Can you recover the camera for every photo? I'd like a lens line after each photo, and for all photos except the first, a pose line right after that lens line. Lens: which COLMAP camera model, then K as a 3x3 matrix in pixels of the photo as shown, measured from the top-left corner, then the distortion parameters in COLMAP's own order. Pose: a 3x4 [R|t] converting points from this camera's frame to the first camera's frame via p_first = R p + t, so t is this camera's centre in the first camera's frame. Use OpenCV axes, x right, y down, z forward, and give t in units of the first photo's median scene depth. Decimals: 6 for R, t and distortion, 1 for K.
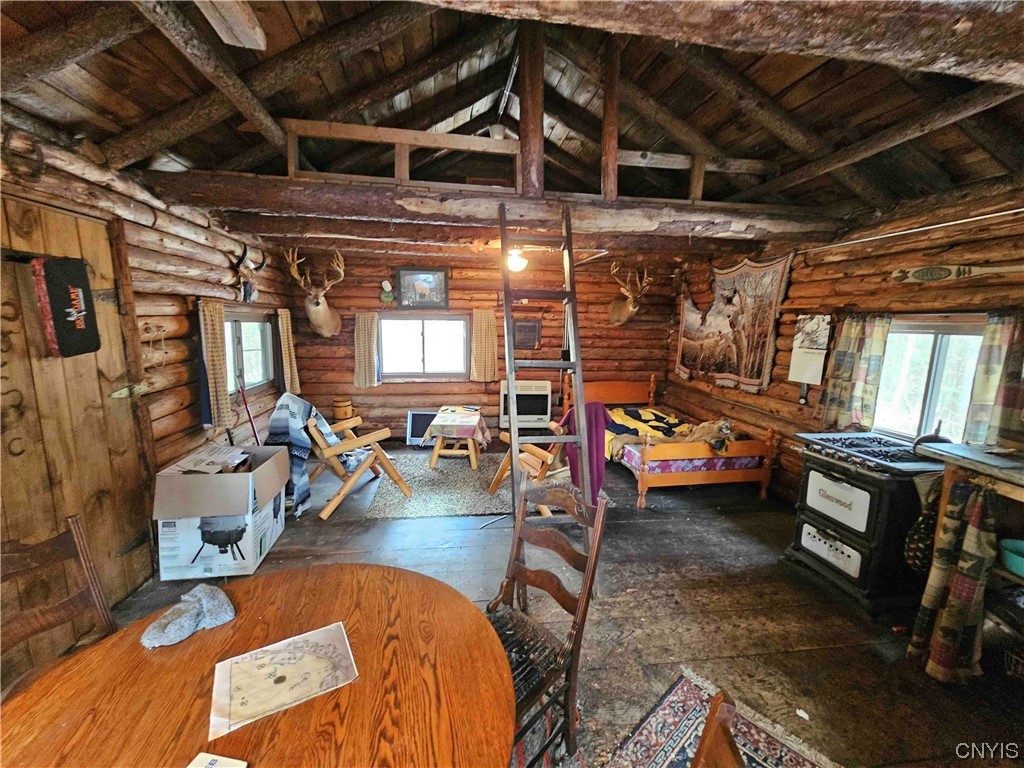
lens RADIAL K [[419.2, 0, 512.0], [0, 419.2, 384.0], [0, 0, 1]] dist [0.000226, 0.000009]
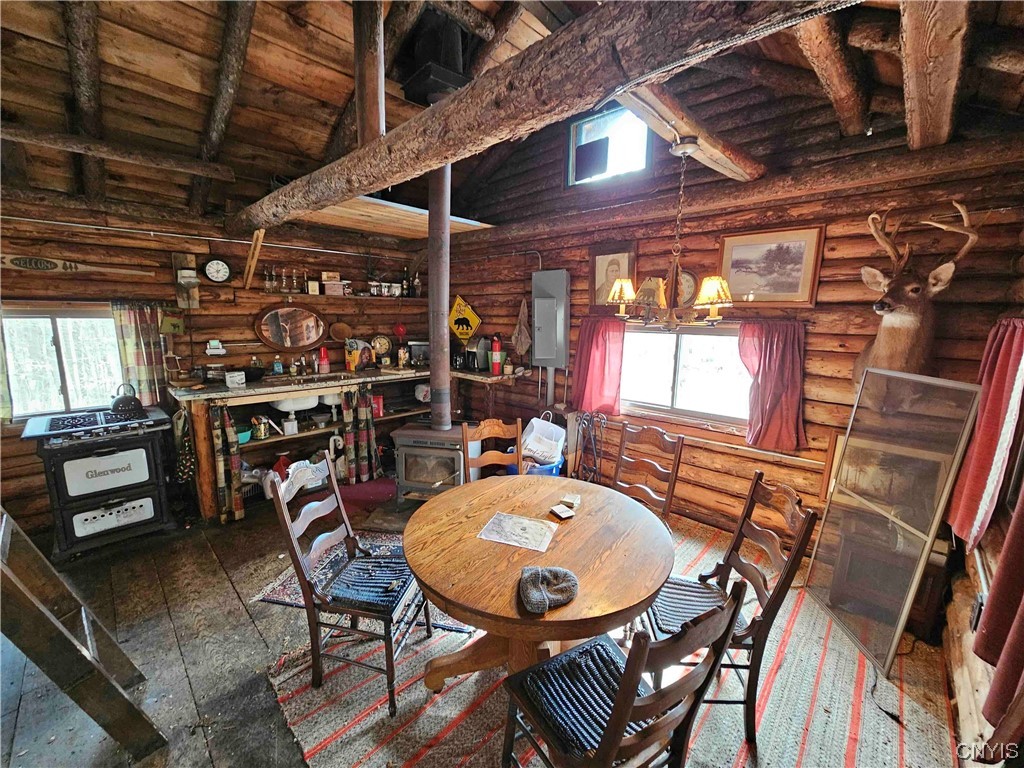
lens RADIAL K [[419.2, 0, 512.0], [0, 419.2, 384.0], [0, 0, 1]] dist [0.000226, 0.000009]
pose [[-0.602137, -0.155222, 0.783158, -0.703151], [0.097834, 0.959181, 0.265331, -0.135230], [-0.792376, 0.236385, -0.562372, 0.733609]]
